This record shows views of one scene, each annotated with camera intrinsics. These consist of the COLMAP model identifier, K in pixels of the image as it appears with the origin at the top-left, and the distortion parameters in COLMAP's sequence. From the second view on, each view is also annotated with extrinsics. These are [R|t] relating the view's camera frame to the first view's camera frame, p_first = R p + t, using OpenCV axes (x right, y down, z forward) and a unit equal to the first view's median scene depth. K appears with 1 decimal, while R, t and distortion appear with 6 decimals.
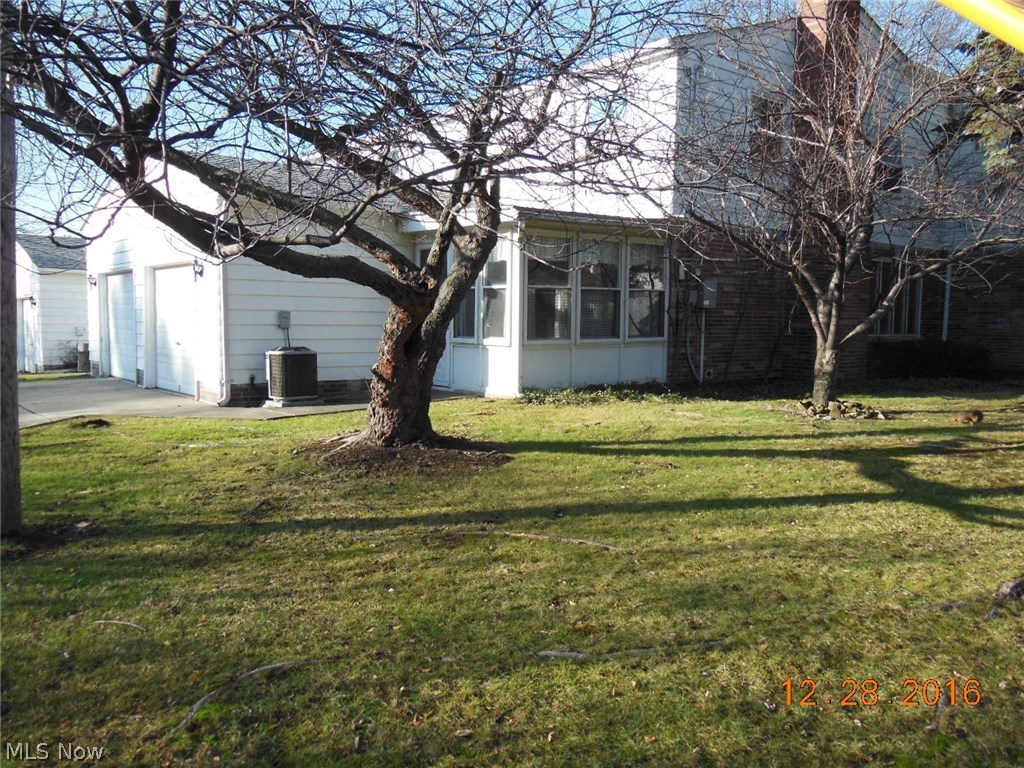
lens RADIAL K [[851.6, 0, 512.0], [0, 851.6, 384.0], [0, 0, 1]] dist [-0.004063, -0.000221]
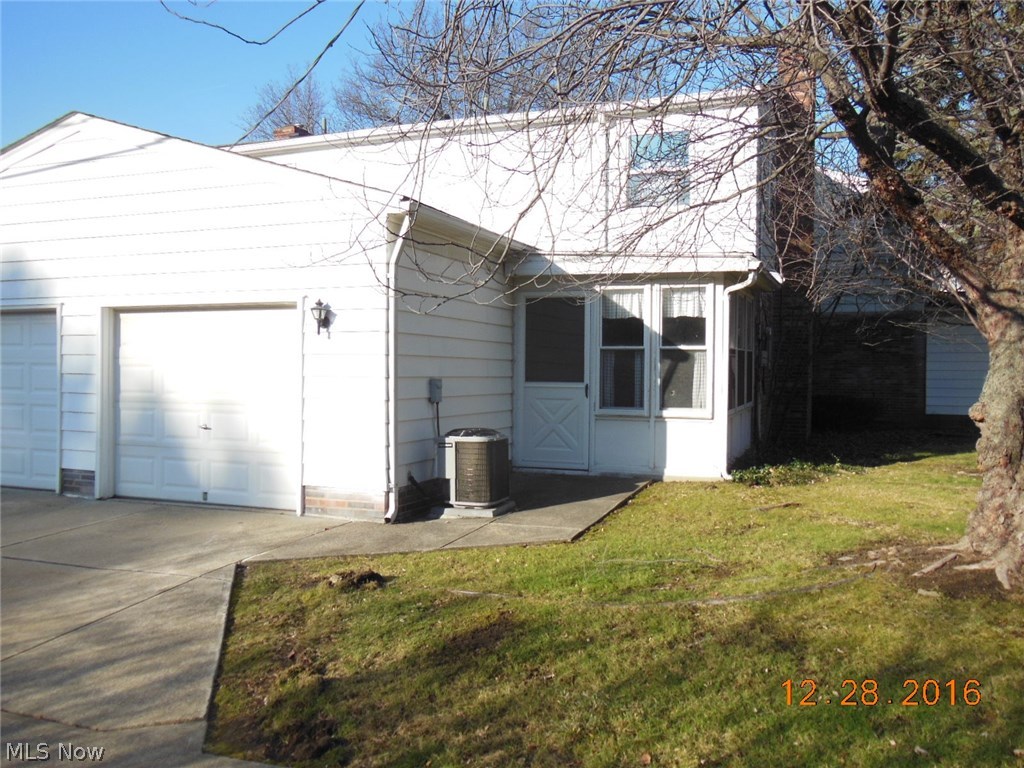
lens RADIAL K [[851.6, 0, 512.0], [0, 851.6, 384.0], [0, 0, 1]] dist [-0.004063, -0.000221]
pose [[0.862737, -0.011040, 0.505533, -0.574390], [0.039529, 0.998175, -0.045662, -0.046465], [-0.504106, 0.059378, 0.861598, 0.363143]]
